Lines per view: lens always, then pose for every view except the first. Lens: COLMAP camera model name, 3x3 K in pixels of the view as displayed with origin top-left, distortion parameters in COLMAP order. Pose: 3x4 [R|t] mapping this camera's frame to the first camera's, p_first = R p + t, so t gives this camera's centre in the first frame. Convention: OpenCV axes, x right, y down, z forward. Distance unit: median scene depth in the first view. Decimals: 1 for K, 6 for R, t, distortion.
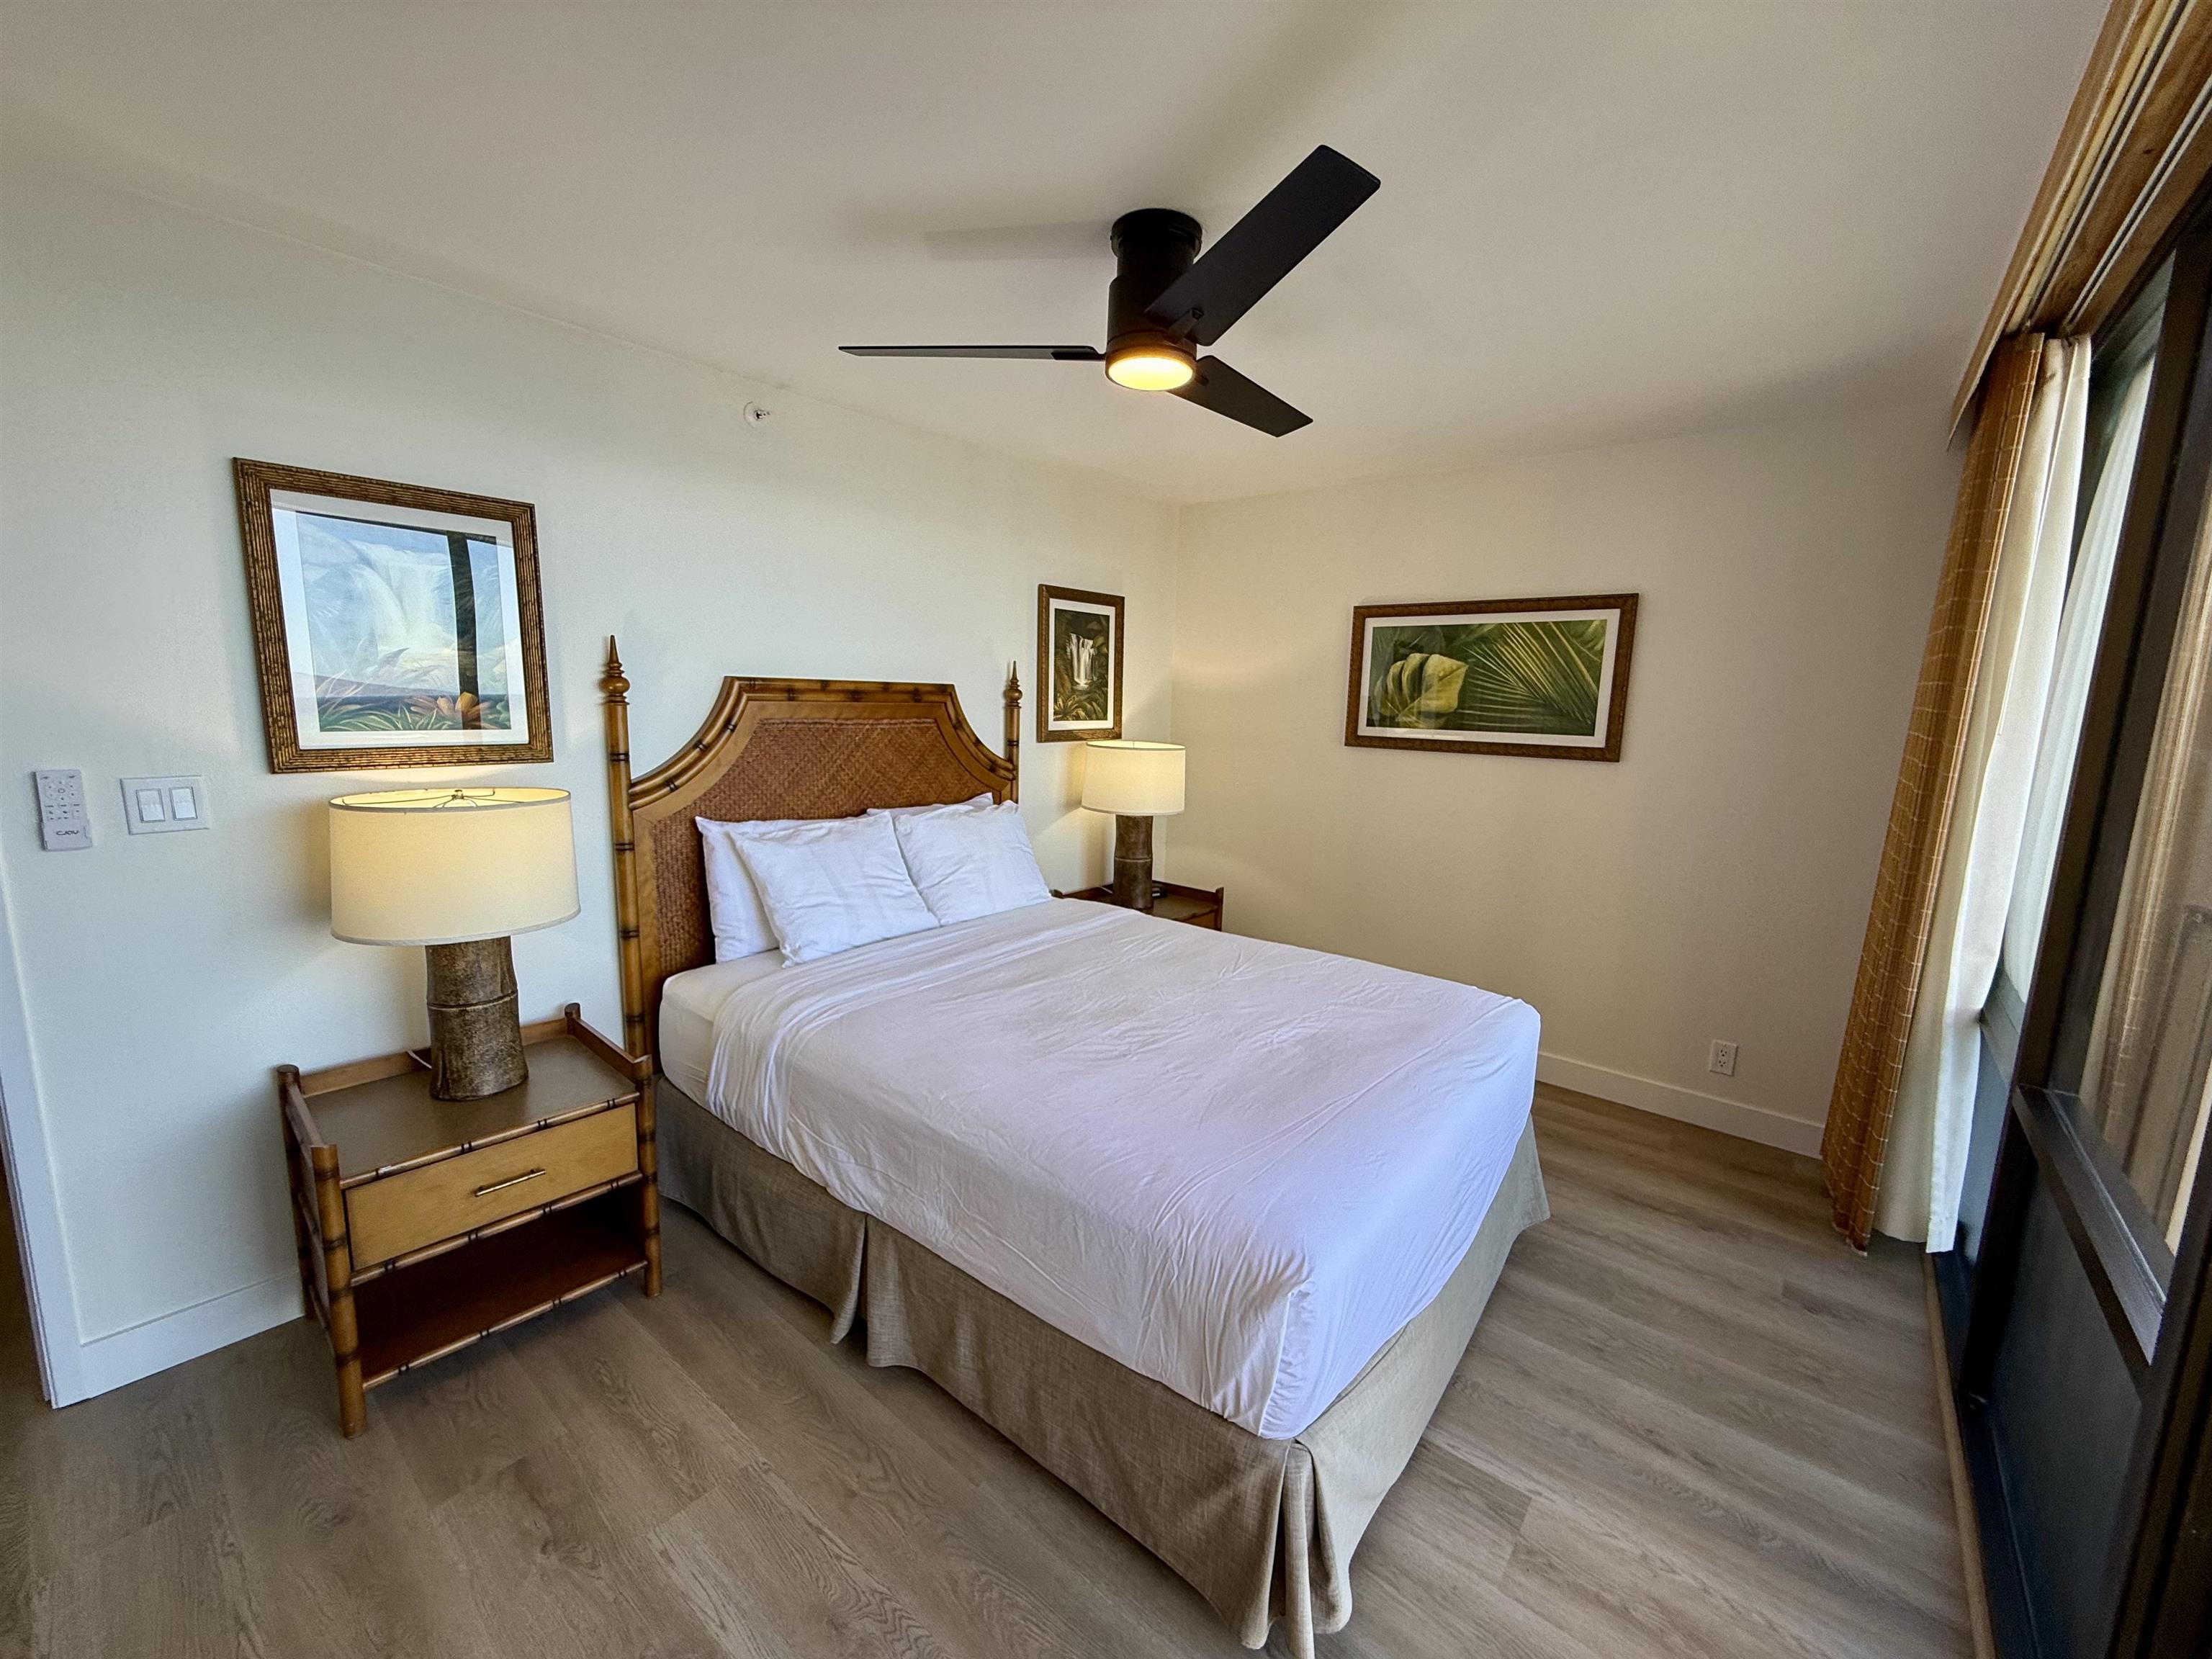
lens RADIAL K [[881.9, 0, 1100.8], [0, 881.9, 837.5], [0, 0, 1]] dist [0.001299, -0.000595]
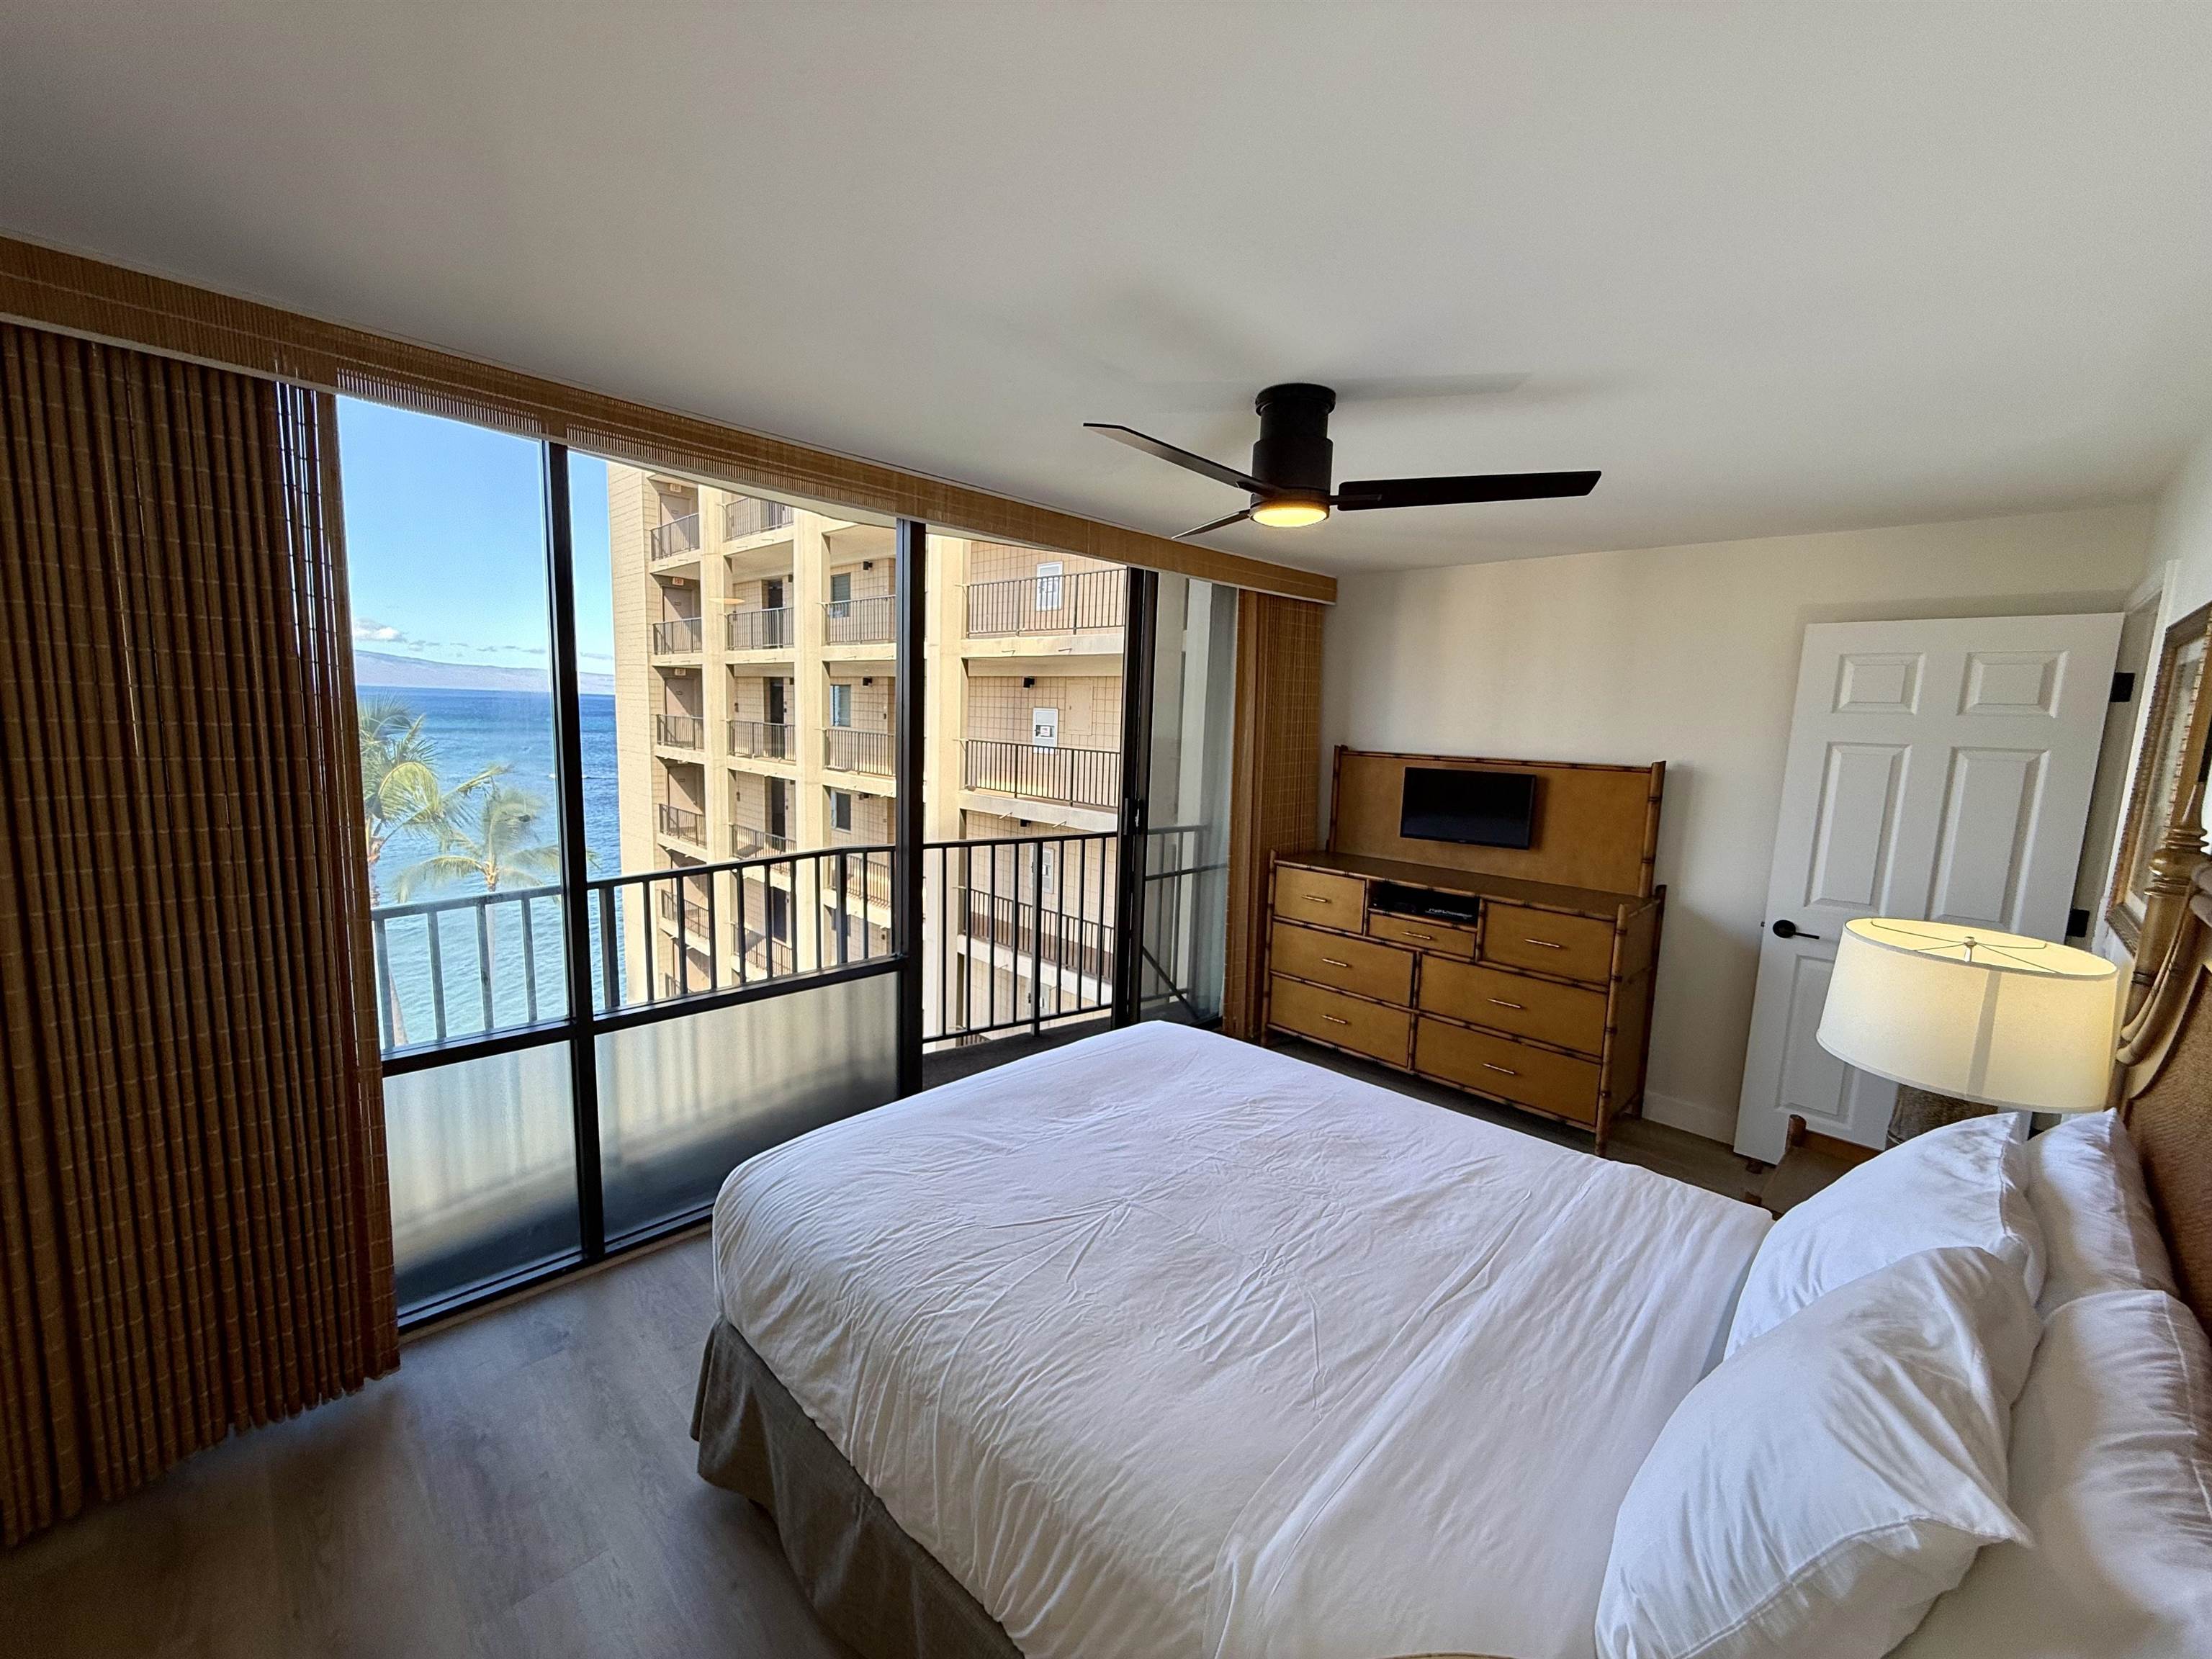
lens RADIAL K [[881.9, 0, 1099.7], [0, 881.9, 830.5], [0, 0, 1]] dist [0.001299, -0.000595]
pose [[-0.994541, -0.071829, 0.075686, 0.105239], [-0.046485, 0.954391, 0.294920, -0.260779], [-0.093418, 0.289791, -0.952520, 1.266135]]
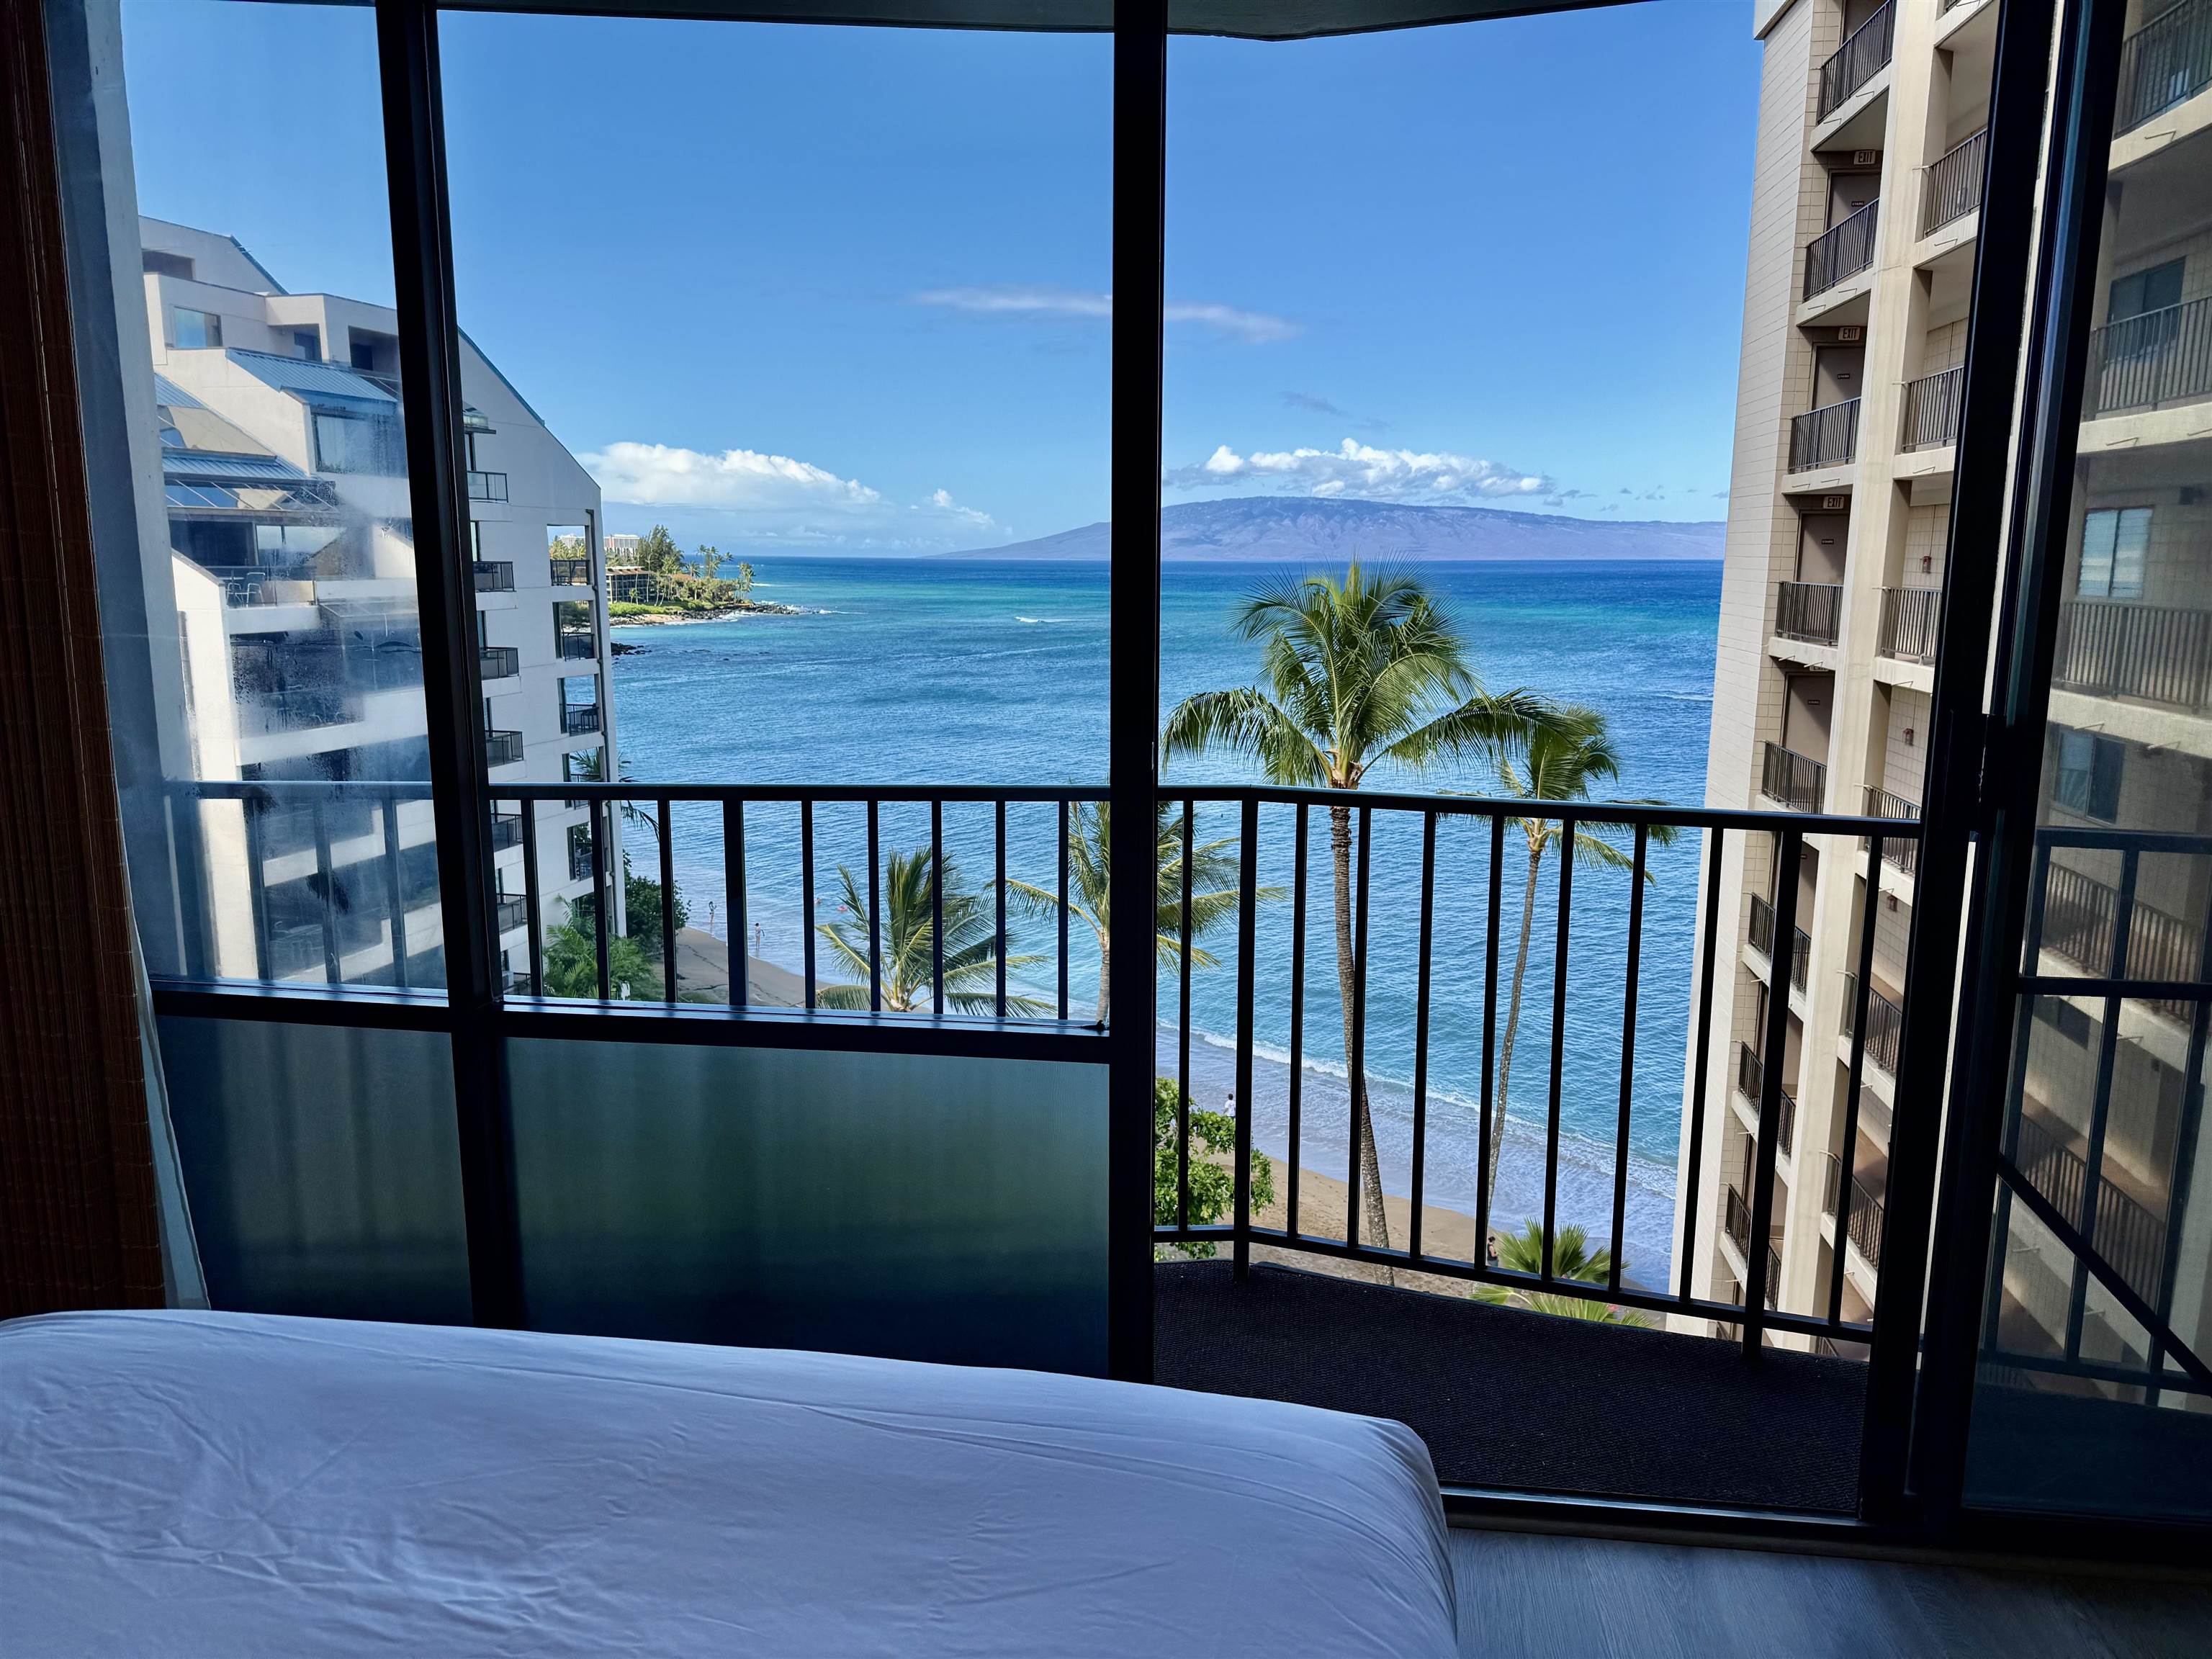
lens RADIAL K [[1542.3, 0, 1112.6], [0, 1542.3, 840.3], [0, 0, 1]] dist [0.056709, -0.050860]
pose [[-0.530089, -0.180893, 0.828422, -0.240727], [0.118990, 0.951444, 0.283895, -0.115233], [-0.839552, 0.249063, -0.482825, 0.678672]]
